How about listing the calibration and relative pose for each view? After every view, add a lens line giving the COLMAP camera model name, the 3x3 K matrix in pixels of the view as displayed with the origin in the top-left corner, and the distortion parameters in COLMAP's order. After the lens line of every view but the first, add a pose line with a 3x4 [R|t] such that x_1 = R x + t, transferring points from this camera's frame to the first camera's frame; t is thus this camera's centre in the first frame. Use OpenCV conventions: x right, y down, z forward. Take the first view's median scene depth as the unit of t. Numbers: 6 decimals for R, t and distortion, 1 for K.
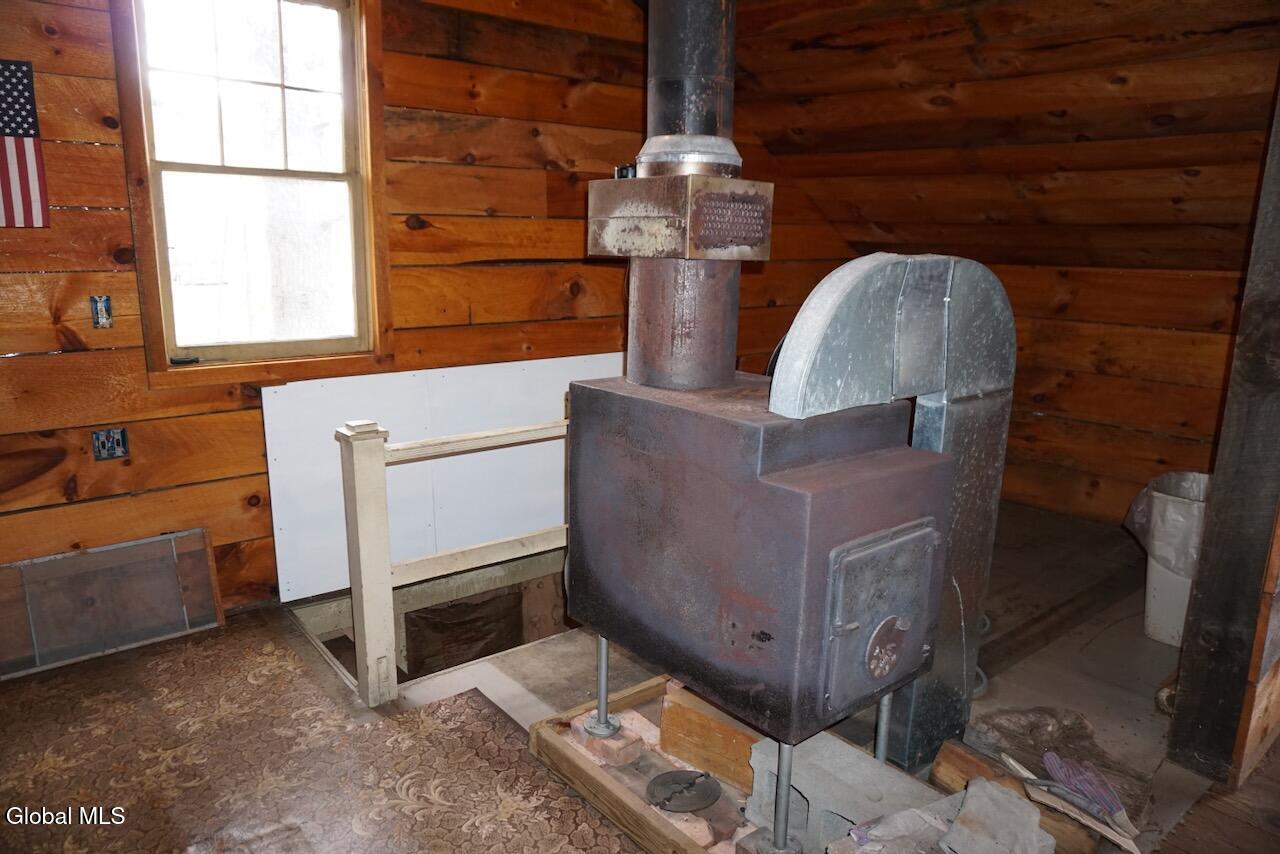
lens RADIAL K [[849.7, 0, 634.4], [0, 849.7, 424.4], [0, 0, 1]] dist [-0.047373, 0.006180]
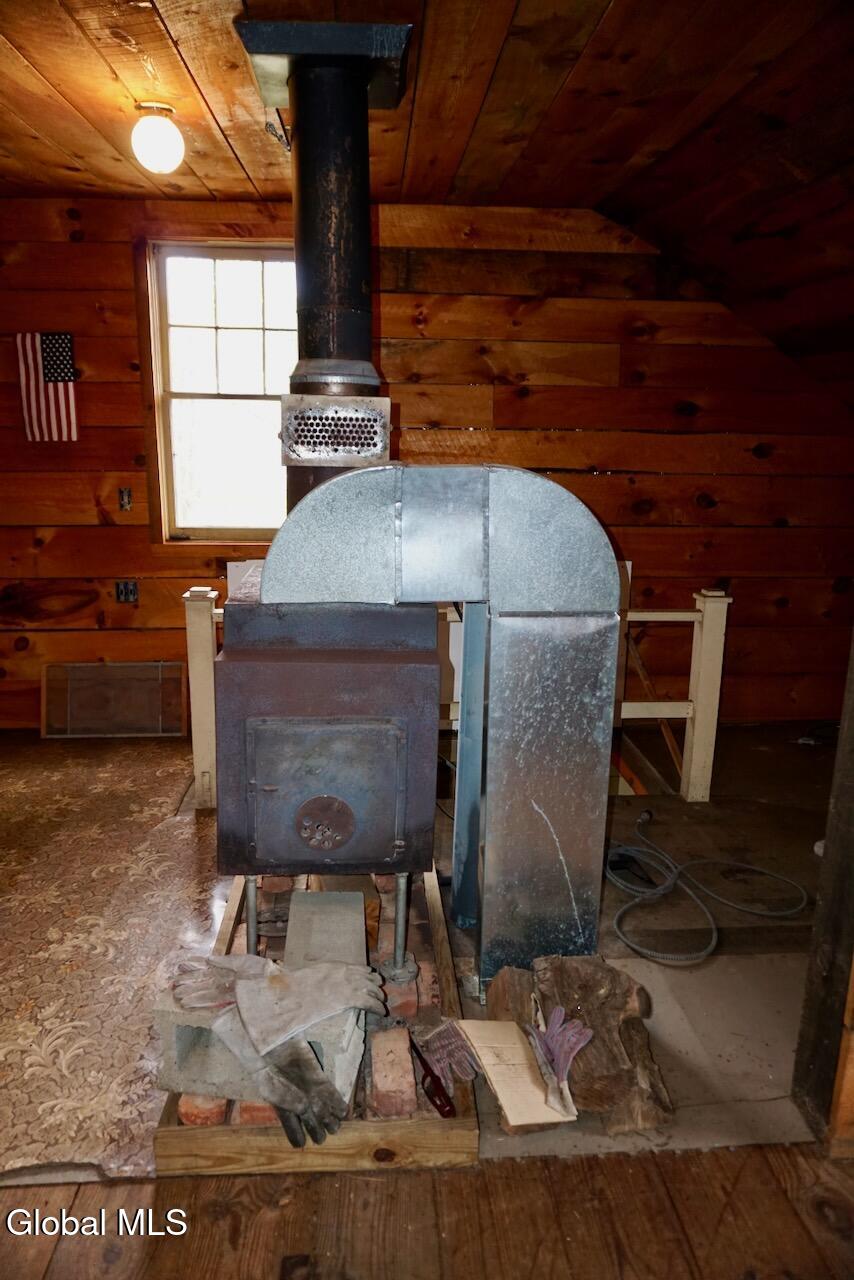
lens RADIAL K [[849.7, 0, 418.9], [0, 849.7, 640.0], [0, 0, 1]] dist [-0.047373, 0.006180]
pose [[0.815471, 0.126121, -0.564890, 0.603476], [-0.122749, 0.991455, 0.044159, -0.020459], [0.565632, 0.033329, 0.823984, 0.096014]]
